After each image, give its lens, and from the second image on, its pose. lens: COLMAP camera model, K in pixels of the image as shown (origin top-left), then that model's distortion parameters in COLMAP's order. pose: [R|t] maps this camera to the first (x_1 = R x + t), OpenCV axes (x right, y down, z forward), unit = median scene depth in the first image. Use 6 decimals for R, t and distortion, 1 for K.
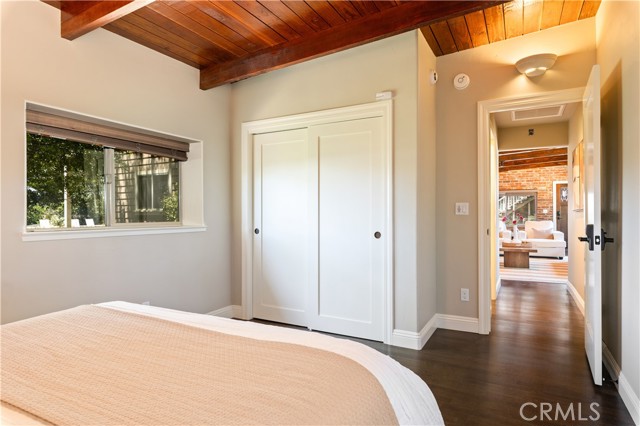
lens RADIAL K [[356.8, 0, 320.6], [0, 356.8, 214.4], [0, 0, 1]] dist [0.001898, -0.000309]
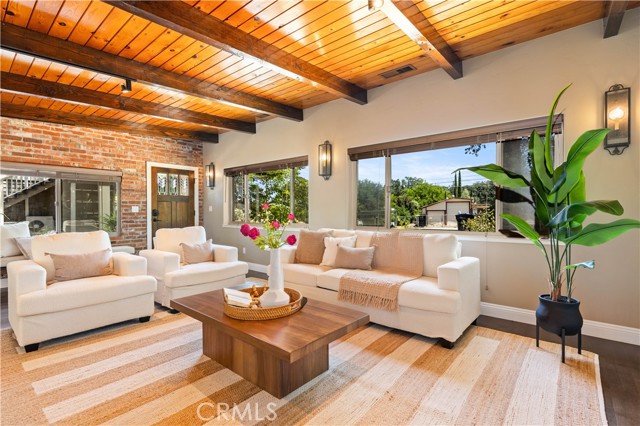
lens RADIAL K [[306.4, 0, 320.6], [0, 306.4, 211.7], [0, 0, 1]] dist [-0.000044, 0.000026]
pose [[0.190994, 0.000621, 0.981591, 0.179240], [-0.002666, 0.999996, -0.000114, -0.005200], [-0.981588, -0.002596, 0.190995, 0.591902]]
